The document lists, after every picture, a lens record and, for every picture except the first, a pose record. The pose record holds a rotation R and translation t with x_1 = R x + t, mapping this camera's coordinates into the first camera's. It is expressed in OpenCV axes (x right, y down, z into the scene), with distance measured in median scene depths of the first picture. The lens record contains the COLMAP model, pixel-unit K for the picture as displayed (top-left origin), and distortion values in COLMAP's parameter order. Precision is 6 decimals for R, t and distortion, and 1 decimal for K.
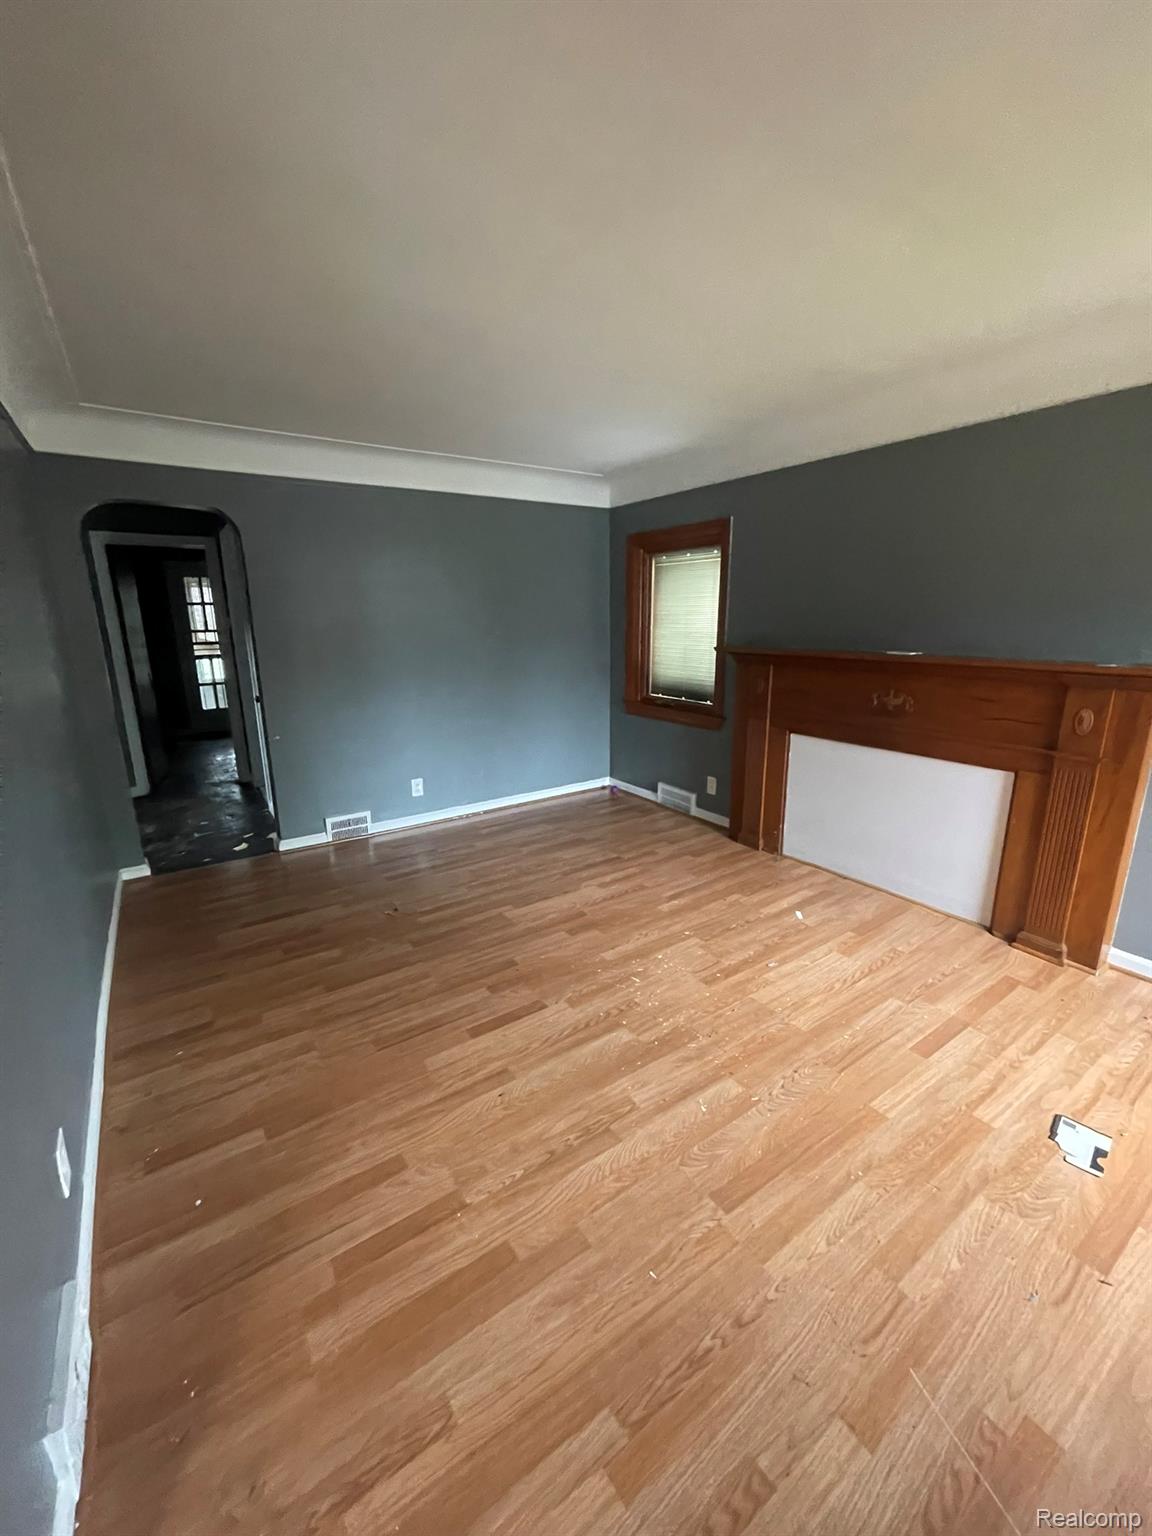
lens RADIAL K [[619.3, 0, 568.6], [0, 619.3, 760.0], [0, 0, 1]] dist [-0.006115, 0.001702]
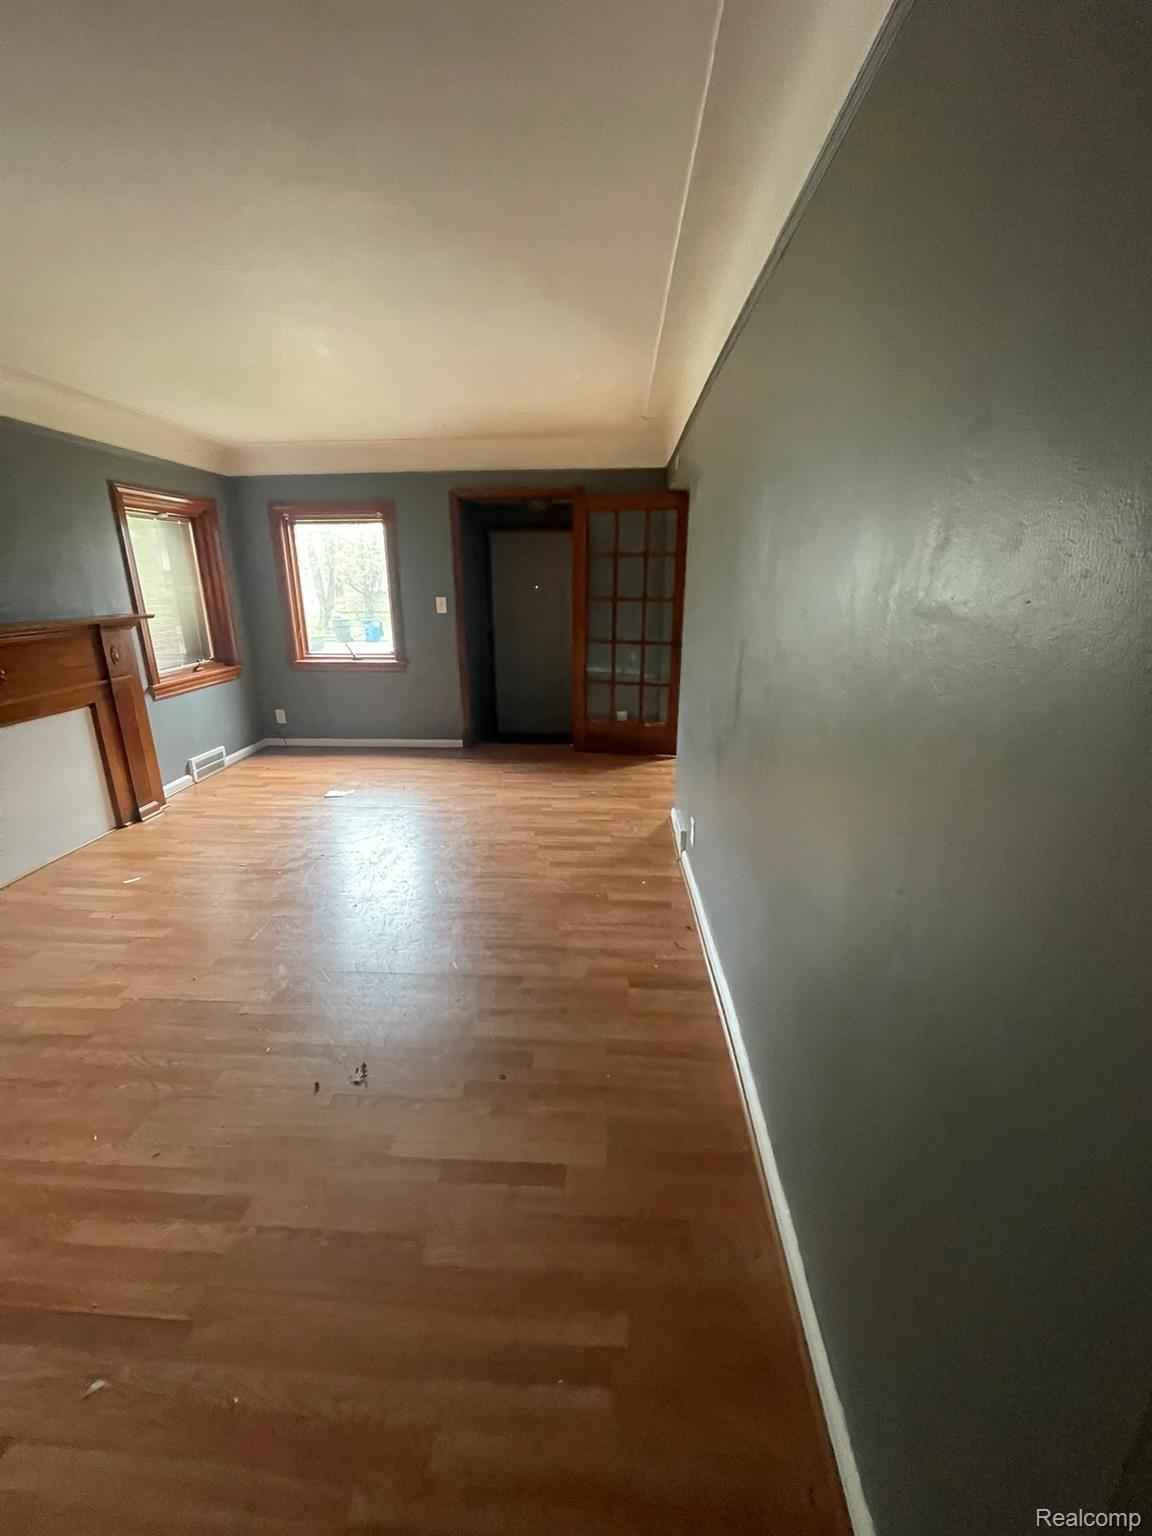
lens RADIAL K [[619.3, 0, 573.8], [0, 619.3, 765.5], [0, 0, 1]] dist [-0.006115, 0.001702]
pose [[-0.796877, -0.159509, 0.582704, -0.880589], [0.157888, 0.876009, 0.455719, -0.302387], [-0.583145, 0.455154, -0.672887, 1.336130]]
